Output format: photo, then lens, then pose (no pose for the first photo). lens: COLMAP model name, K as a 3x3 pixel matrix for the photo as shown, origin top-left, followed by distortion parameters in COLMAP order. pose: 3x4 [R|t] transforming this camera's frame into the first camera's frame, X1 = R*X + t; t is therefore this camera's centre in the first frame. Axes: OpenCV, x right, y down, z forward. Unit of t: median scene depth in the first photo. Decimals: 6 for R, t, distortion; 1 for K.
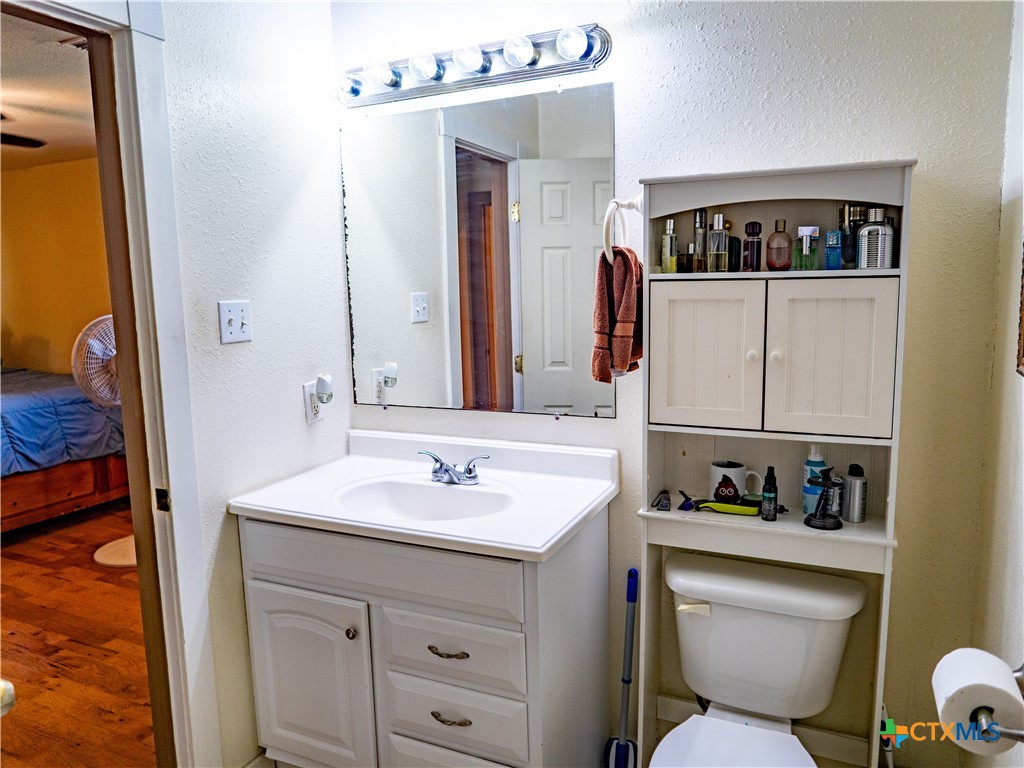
lens RADIAL K [[737.9, 0, 507.2], [0, 737.9, 389.0], [0, 0, 1]] dist [-0.019694, 0.004684]
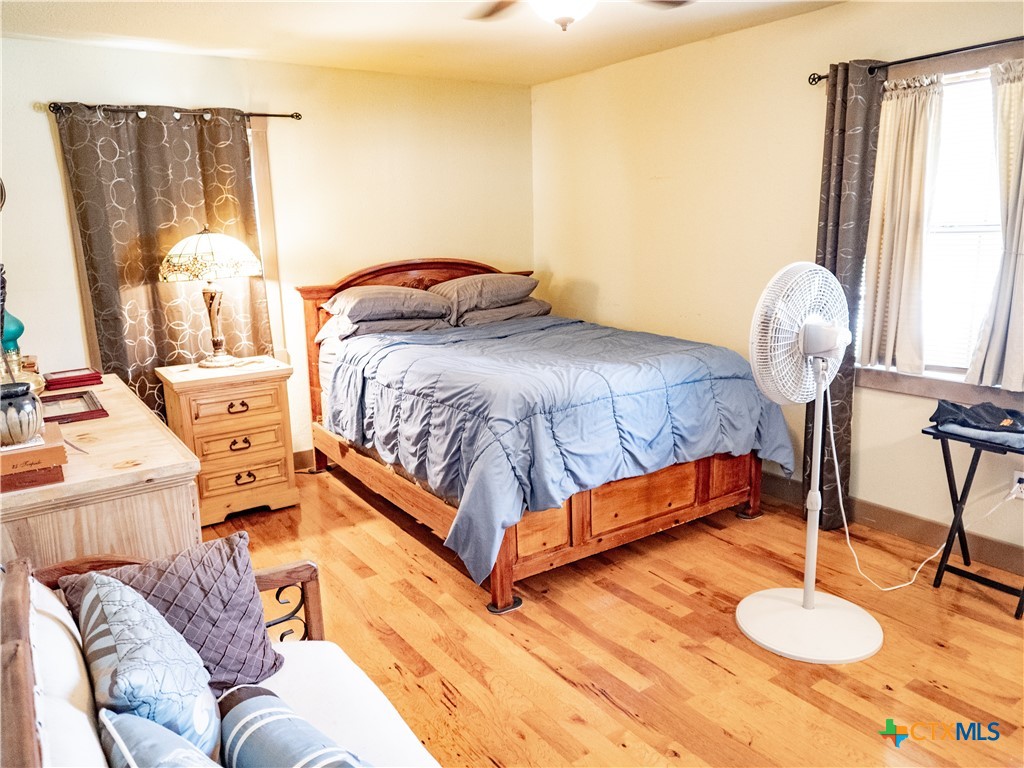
lens RADIAL K [[737.9, 0, 508.2], [0, 737.9, 387.9], [0, 0, 1]] dist [-0.019694, 0.004684]
pose [[0.872452, 0.095941, -0.479190, -0.404058], [-0.048502, 0.992698, 0.110447, -0.051320], [0.486287, -0.073118, 0.870734, 0.283630]]
